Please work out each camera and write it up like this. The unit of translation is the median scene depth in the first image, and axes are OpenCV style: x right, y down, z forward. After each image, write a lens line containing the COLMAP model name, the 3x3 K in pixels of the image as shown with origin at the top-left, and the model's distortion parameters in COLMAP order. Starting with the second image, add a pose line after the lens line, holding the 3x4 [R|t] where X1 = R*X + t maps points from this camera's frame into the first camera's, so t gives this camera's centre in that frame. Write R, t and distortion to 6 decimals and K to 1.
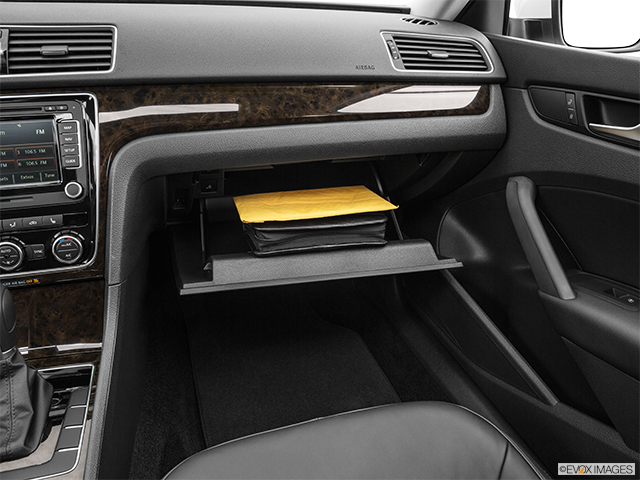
lens RADIAL K [[485.9, 0, 319.3], [0, 485.9, 237.6], [0, 0, 1]] dist [-0.111978, 0.038963]
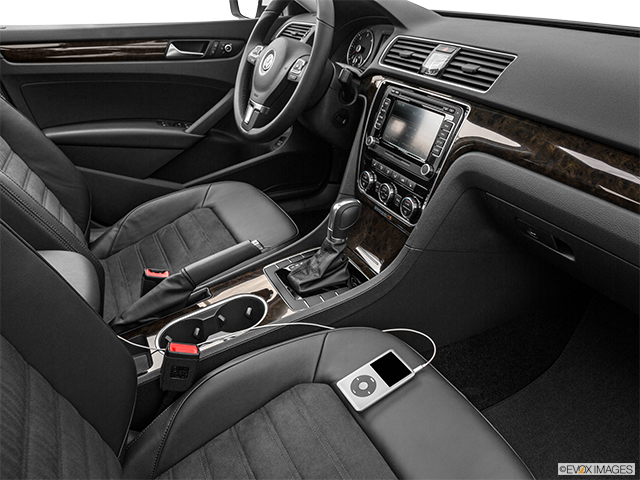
lens RADIAL K [[488.2, 0, 321.3], [0, 488.2, 240.6], [0, 0, 1]] dist [-0.118875, 0.044444]
pose [[0.129541, 0.430306, -0.893340, 0.723690], [-0.451709, 0.827628, 0.333153, -0.251750], [0.882711, 0.360373, 0.301585, 0.397573]]
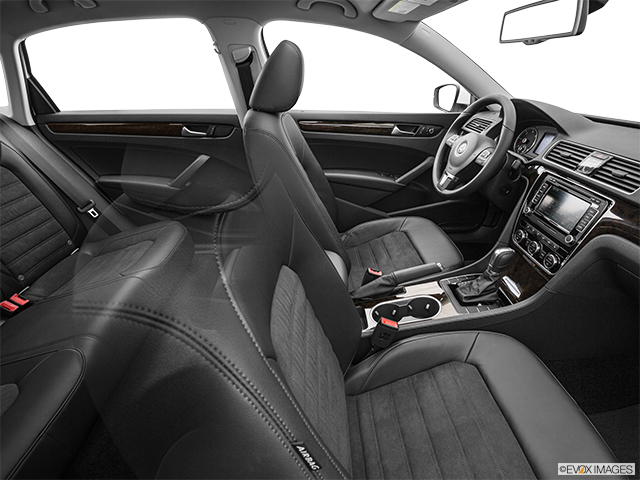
lens RADIAL K [[328.6, 0, 343.8], [0, 328.6, 240.3], [0, 0, 1]] dist [-0.062017, 0.013176]
pose [[-0.241391, 0.410959, -0.879115, 0.827656], [-0.451982, 0.754035, 0.476596, -0.296257], [0.858744, 0.512391, 0.003729, 0.207537]]
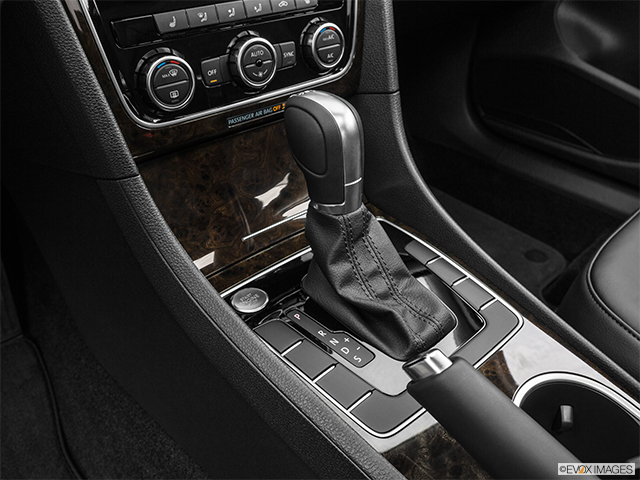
lens RADIAL K [[569.4, 0, 323.8], [0, 569.4, 237.3], [0, 0, 1]] dist [-0.062260, 0.009717]
pose [[0.908706, -0.246307, 0.337025, -0.862535], [0.192027, 0.963523, 0.186413, 0.131130], [-0.370646, -0.104677, 0.922857, 0.267207]]
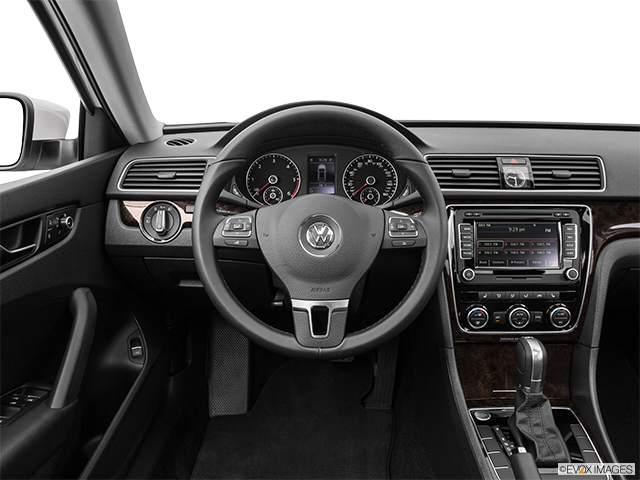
lens RADIAL K [[516.5, 0, 319.7], [0, 516.5, 237.3], [0, 0, 1]] dist [-0.099963, 0.040563]
pose [[0.943397, 0.055357, -0.327014, -0.724463], [-0.108945, 0.982985, -0.147892, 0.087690], [0.313263, 0.175147, 0.933375, -0.598778]]
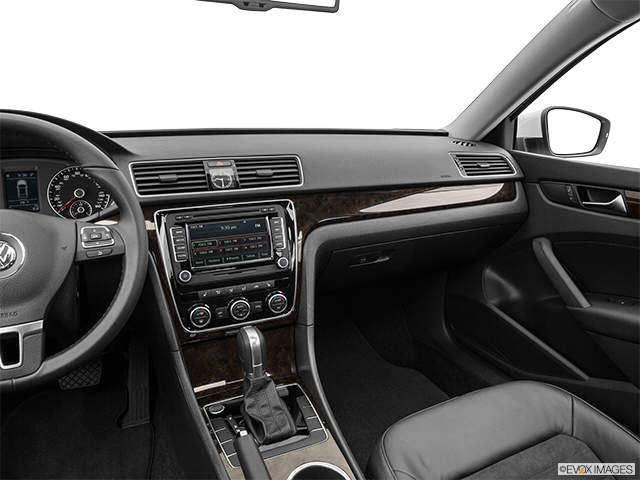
lens RADIAL K [[488.2, 0, 352.0], [0, 488.2, 237.9], [0, 0, 1]] dist [-0.118875, 0.044444]
pose [[0.985046, -0.062825, 0.160432, -0.537452], [0.089990, 0.981650, -0.168122, 0.099482], [-0.146925, 0.180045, 0.972624, -0.540704]]
